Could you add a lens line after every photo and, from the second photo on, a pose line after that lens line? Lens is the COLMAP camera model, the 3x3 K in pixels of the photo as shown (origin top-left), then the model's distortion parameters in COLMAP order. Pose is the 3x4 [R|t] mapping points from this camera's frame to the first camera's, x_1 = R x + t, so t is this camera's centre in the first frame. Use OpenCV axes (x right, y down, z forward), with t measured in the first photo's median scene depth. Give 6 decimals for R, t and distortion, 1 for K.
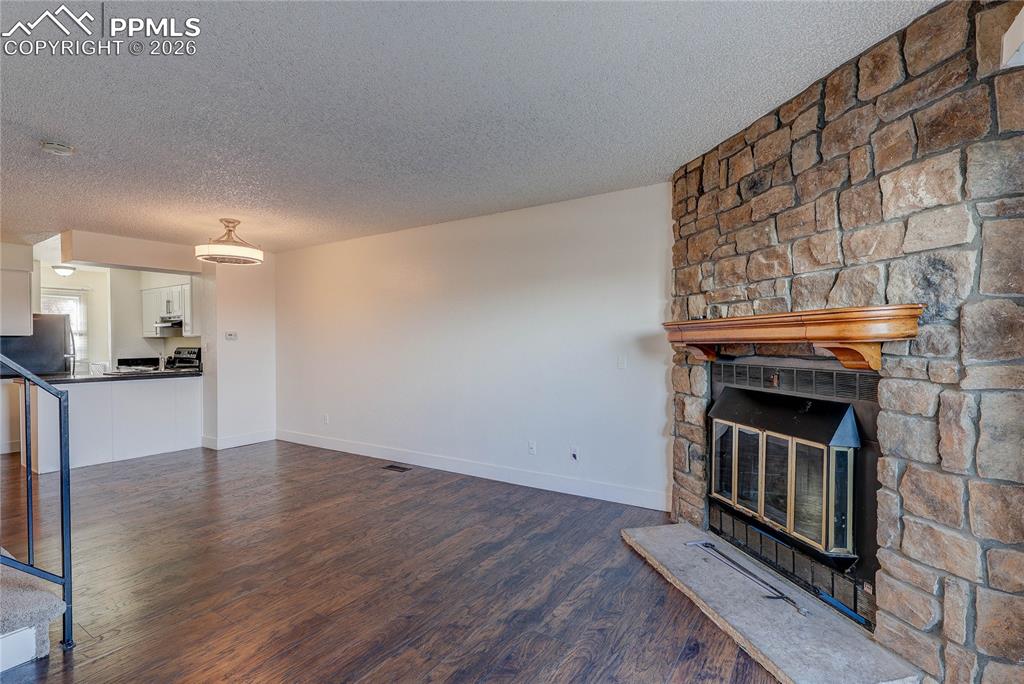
lens RADIAL K [[484.2, 0, 508.7], [0, 484.2, 341.9], [0, 0, 1]] dist [-0.010435, 0.003112]
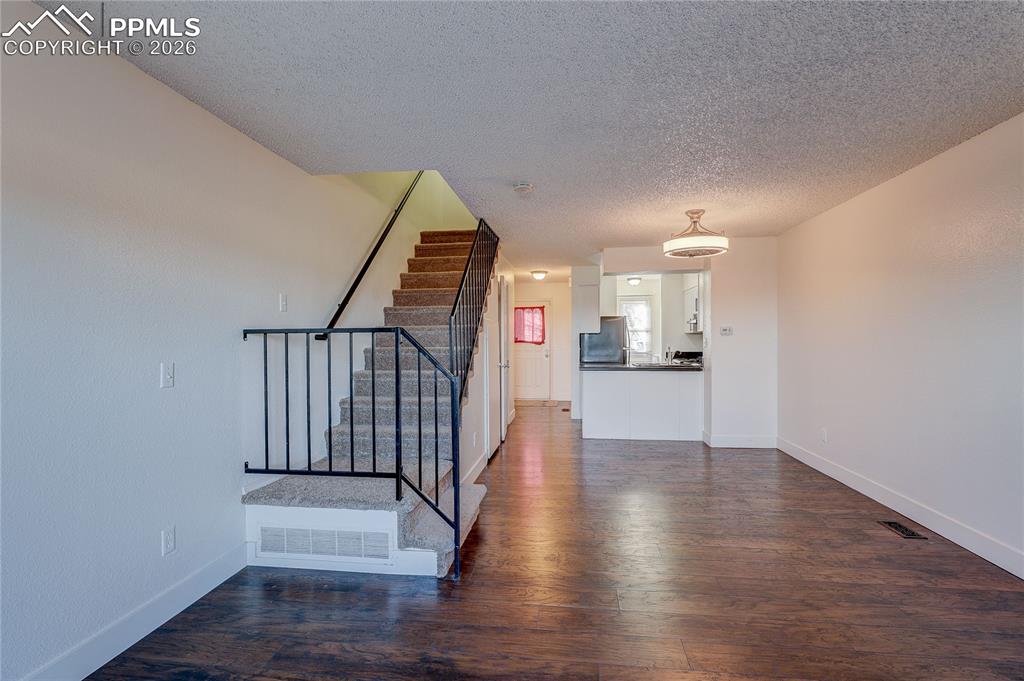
lens RADIAL K [[484.2, 0, 519.4], [0, 484.2, 340.2], [0, 0, 1]] dist [-0.010435, 0.003112]
pose [[0.450896, 0.007127, -0.892548, 0.121739], [-0.001833, 0.999973, 0.007059, -0.000969], [0.892575, -0.001546, 0.450897, 0.245436]]
